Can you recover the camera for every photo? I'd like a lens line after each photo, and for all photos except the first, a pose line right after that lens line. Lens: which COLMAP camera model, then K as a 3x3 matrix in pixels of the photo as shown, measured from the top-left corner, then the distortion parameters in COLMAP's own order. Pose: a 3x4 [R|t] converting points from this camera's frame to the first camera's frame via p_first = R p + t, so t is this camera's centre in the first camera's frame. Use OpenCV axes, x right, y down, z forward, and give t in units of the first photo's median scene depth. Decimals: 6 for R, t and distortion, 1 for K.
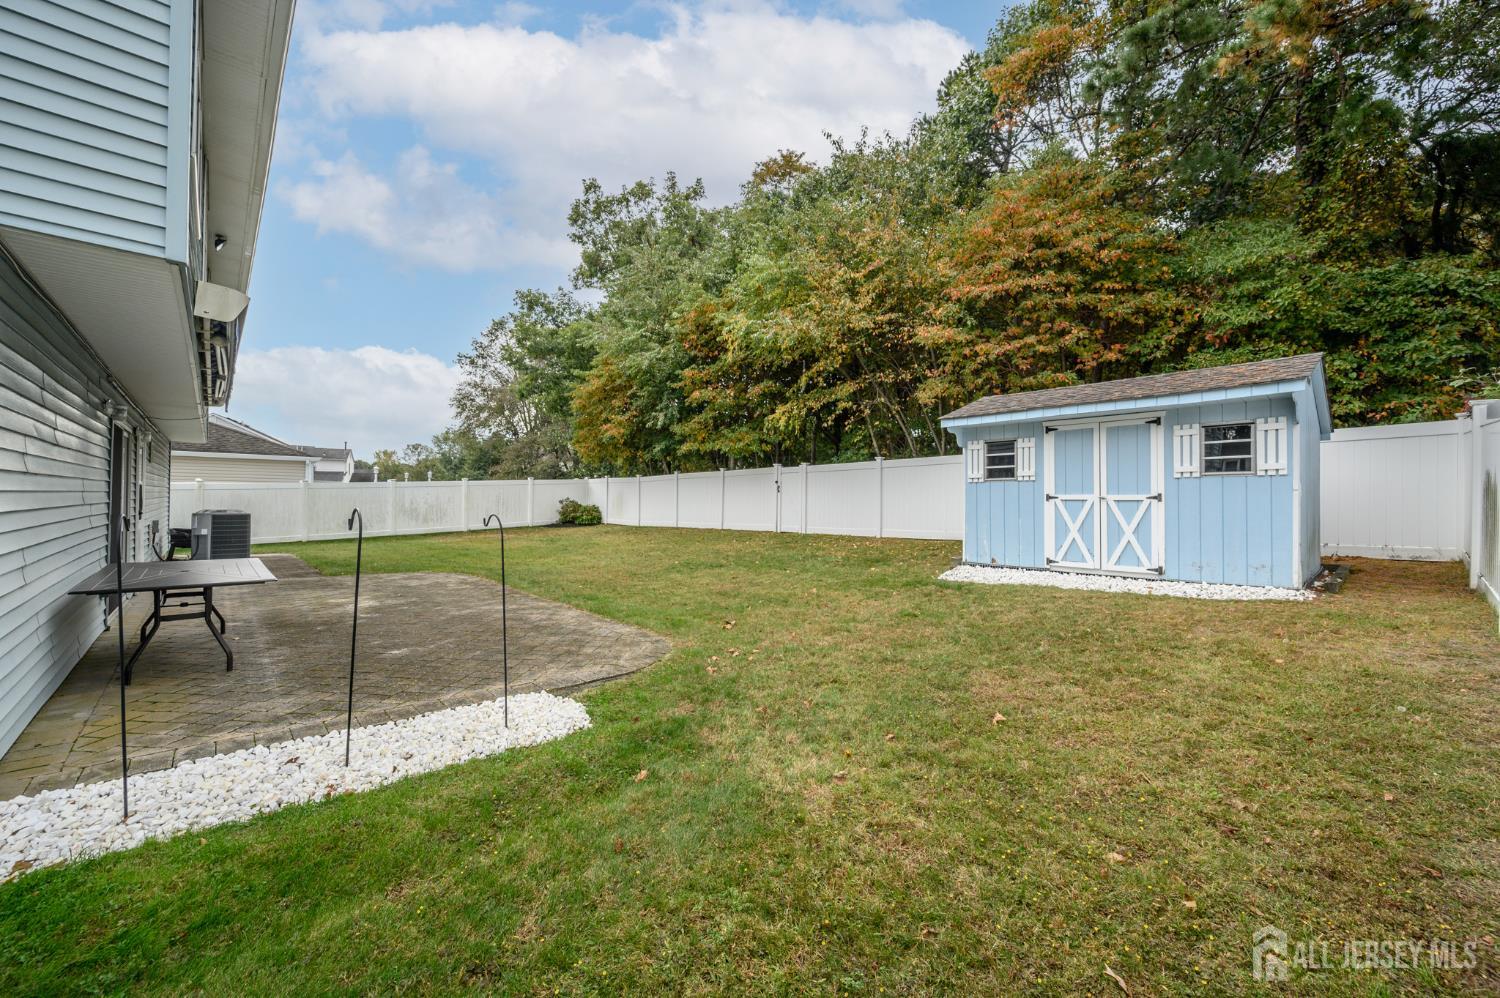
lens RADIAL K [[592.6, 0, 748.3], [0, 592.6, 491.5], [0, 0, 1]] dist [0.003653, 0.000100]
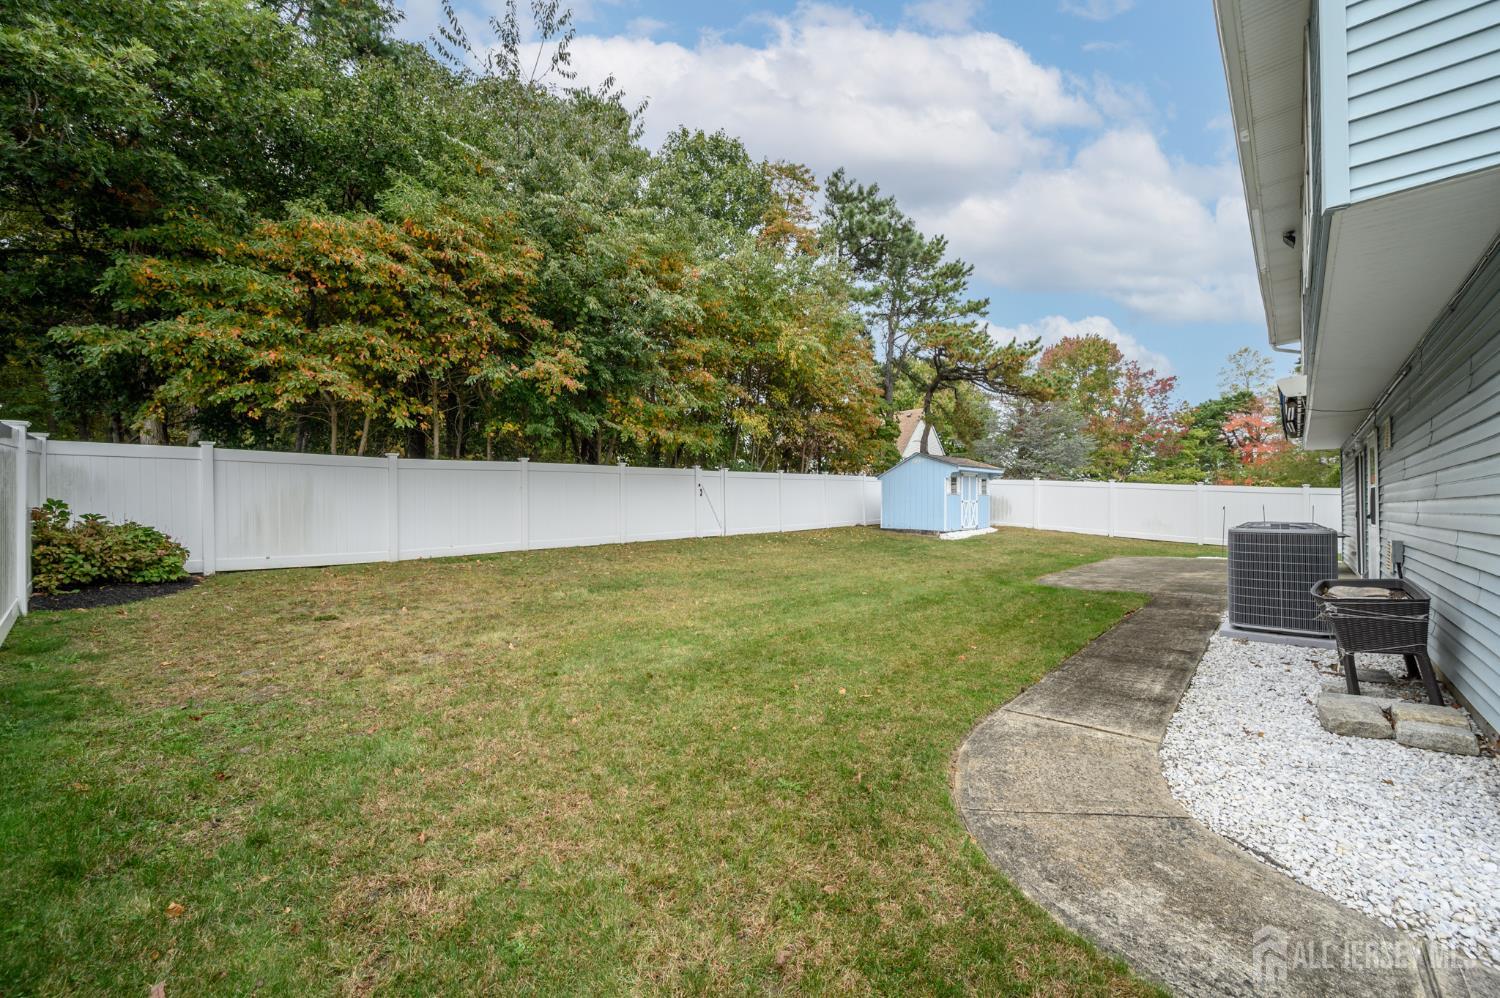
lens RADIAL K [[592.6, 0, 748.3], [0, 592.6, 502.7], [0, 0, 1]] dist [0.003653, 0.000100]
pose [[-0.097046, 0.005110, 0.995267, -0.925825], [0.001450, 0.999986, -0.004993, 0.018752], [-0.995279, 0.000959, -0.097052, 1.034187]]
